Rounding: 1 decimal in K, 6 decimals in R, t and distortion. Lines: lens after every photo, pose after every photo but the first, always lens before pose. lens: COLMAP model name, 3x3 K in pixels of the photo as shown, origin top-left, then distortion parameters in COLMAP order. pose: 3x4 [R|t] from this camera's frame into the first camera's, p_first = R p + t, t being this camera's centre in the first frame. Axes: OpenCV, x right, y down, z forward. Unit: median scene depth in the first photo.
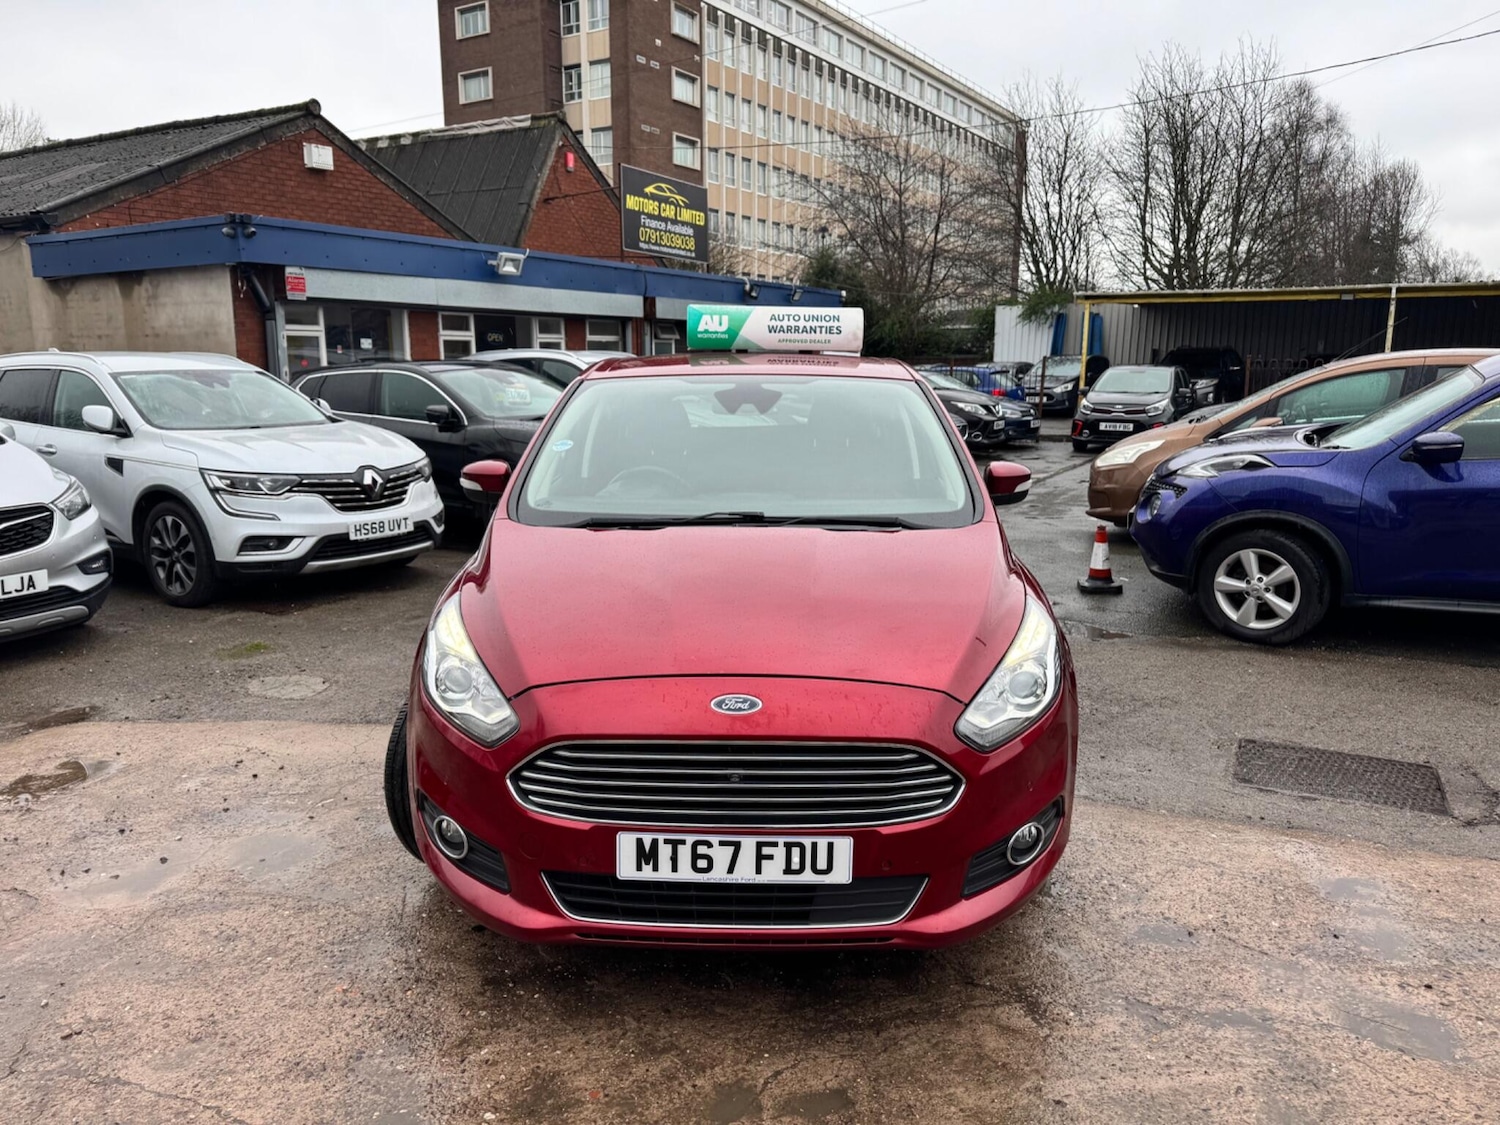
lens RADIAL K [[1057.9, 0, 744.9], [0, 1057.9, 556.4], [0, 0, 1]] dist [0.086136, -0.128390]
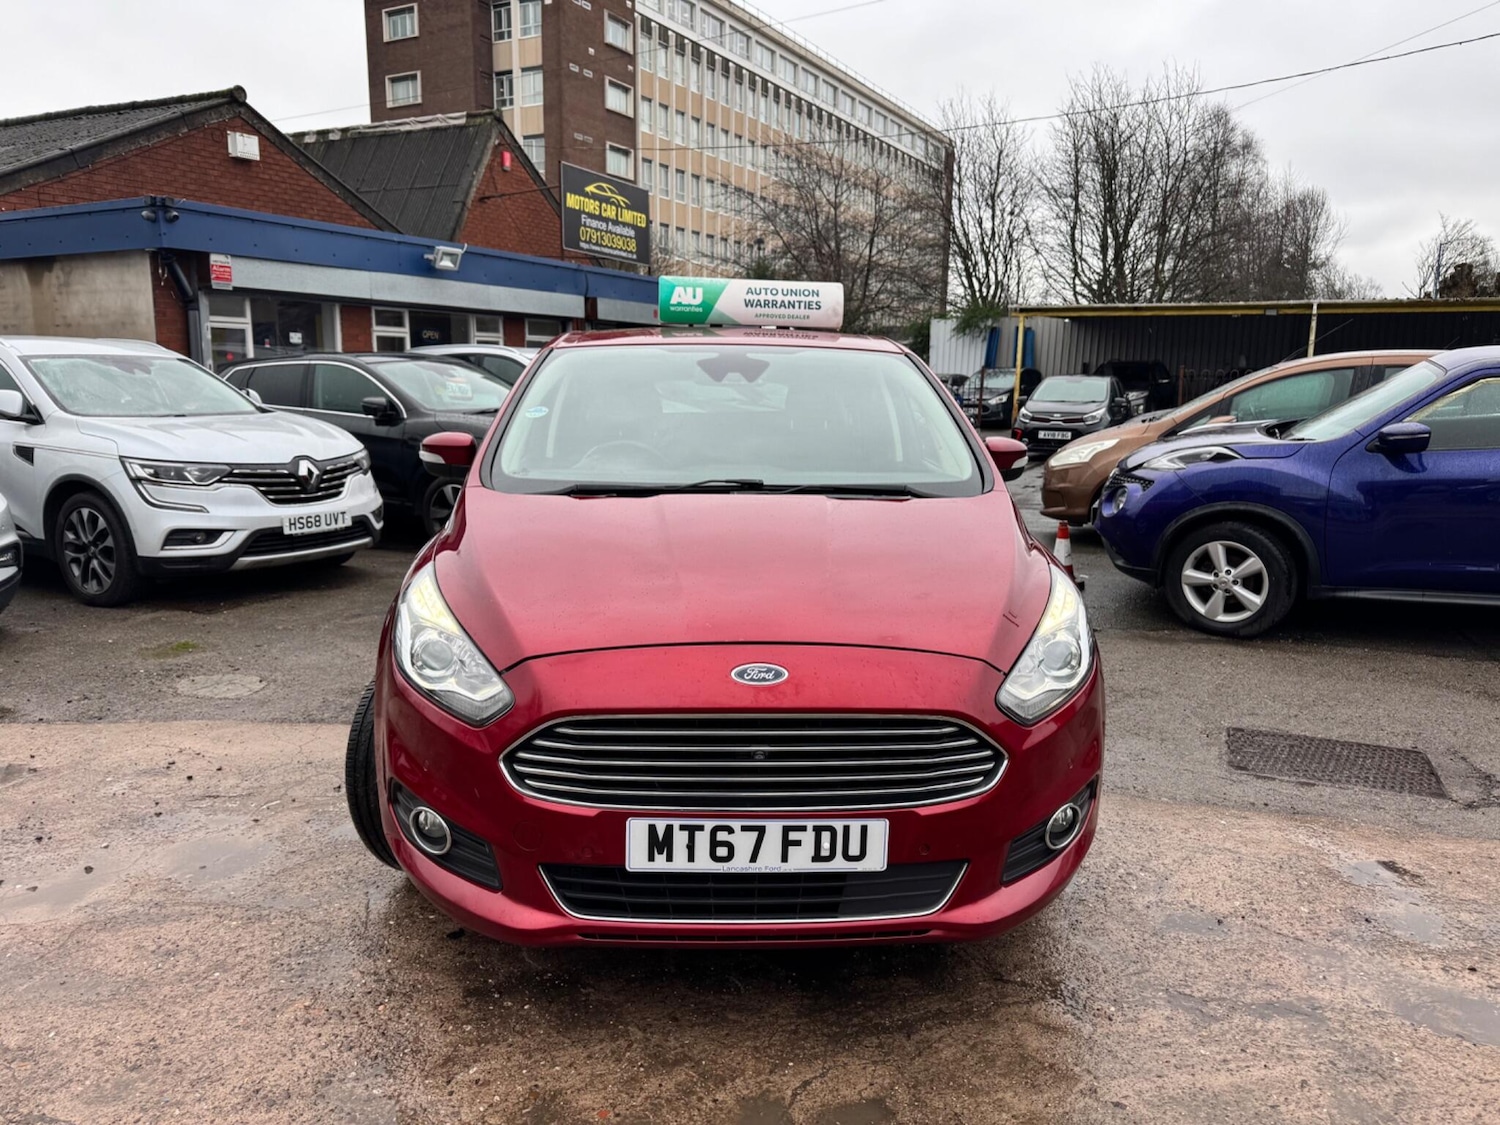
lens RADIAL K [[1064.0, 0, 749.0], [0, 1064.0, 556.8], [0, 0, 1]] dist [0.055367, -0.072013]
pose [[0.997681, -0.000901, 0.068050, -0.018716], [0.001814, 0.999909, -0.013361, 0.012395], [-0.068032, 0.013453, 0.997592, 0.023189]]
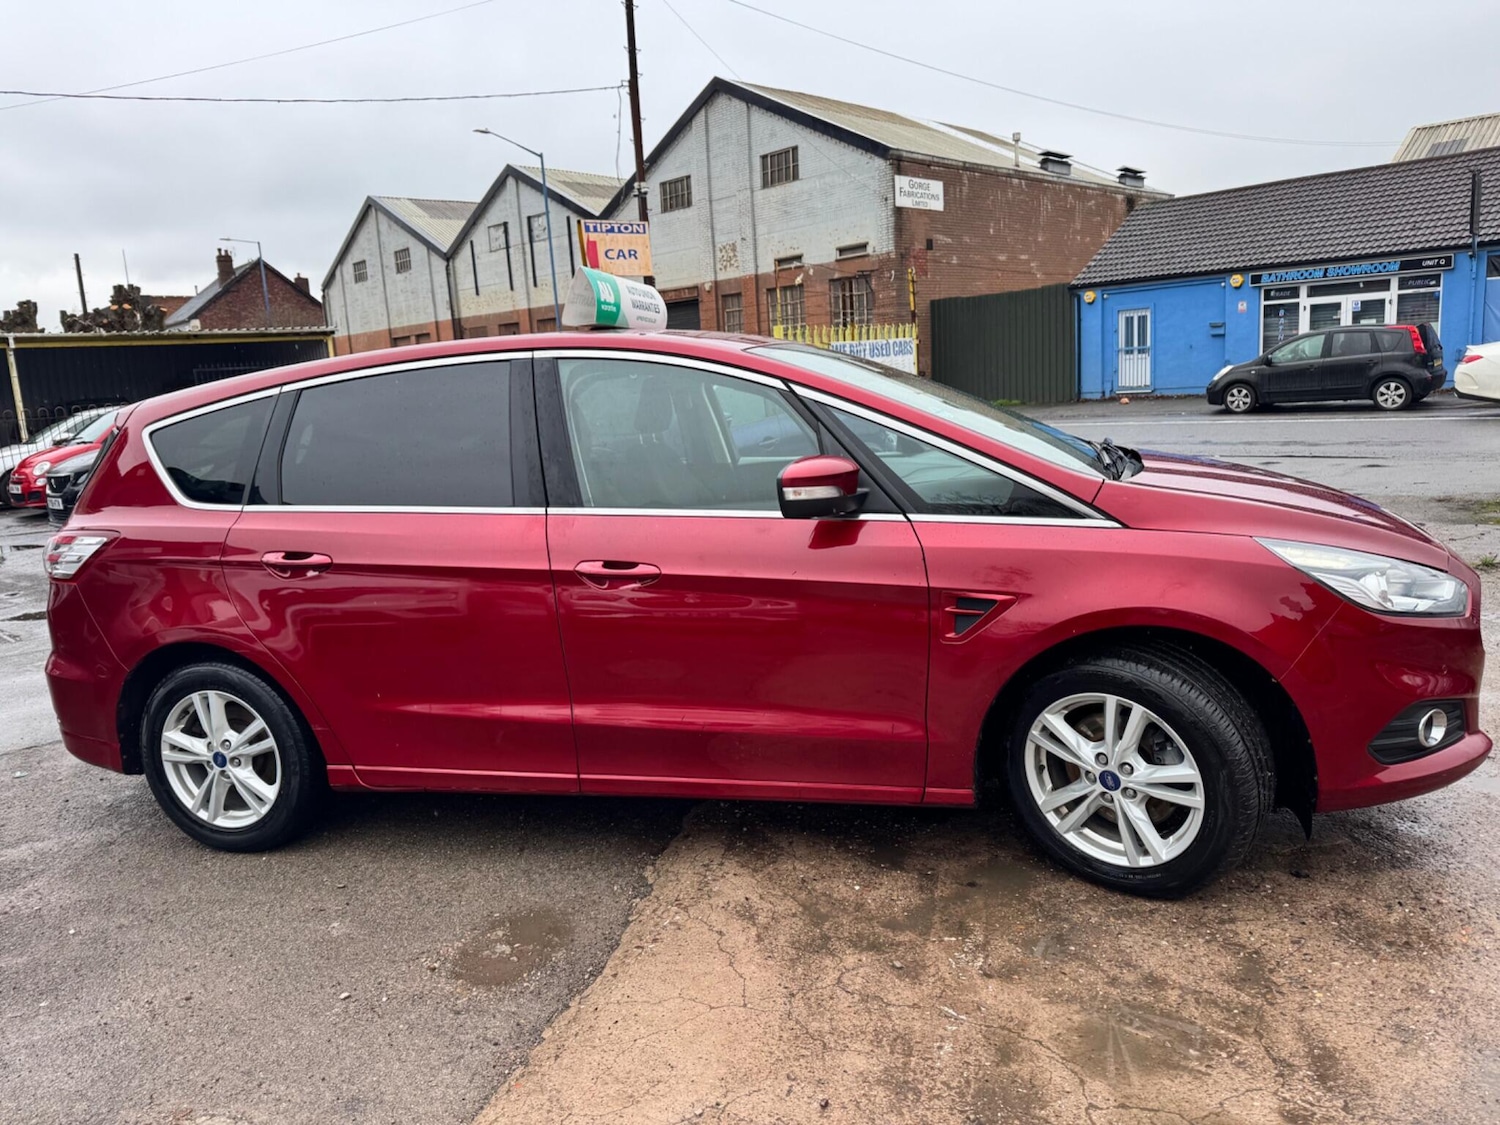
lens RADIAL K [[1058.2, 0, 745.2], [0, 1058.2, 556.0], [0, 0, 1]] dist [0.046140, -0.056040]
pose [[0.248679, -0.178357, 0.952023, -0.369353], [0.235627, 0.964512, 0.119148, -0.048396], [-0.939488, 0.194693, 0.281880, 0.342868]]
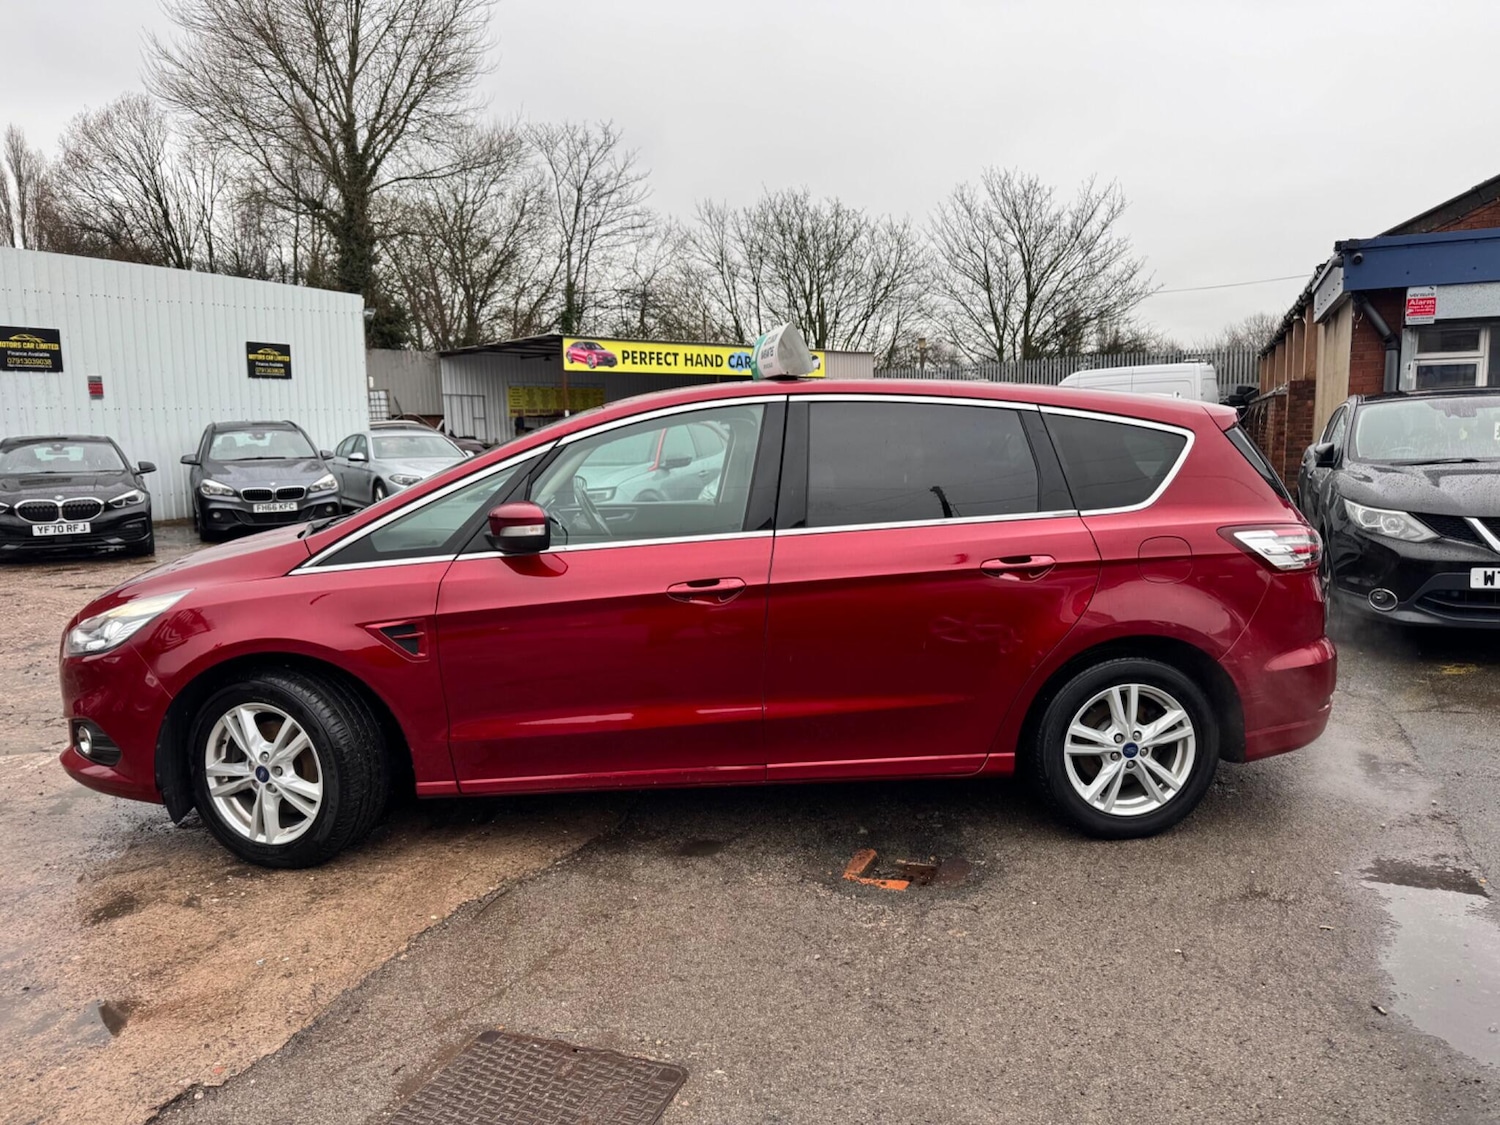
lens RADIAL K [[1054.0, 0, 756.0], [0, 1054.0, 568.2], [0, 0, 1]] dist [0.092882, -0.145424]
pose [[0.104721, 0.131040, -0.985831, 0.445093], [-0.157271, 0.980989, 0.113691, -0.065231], [0.981987, 0.143137, 0.123339, 0.432564]]
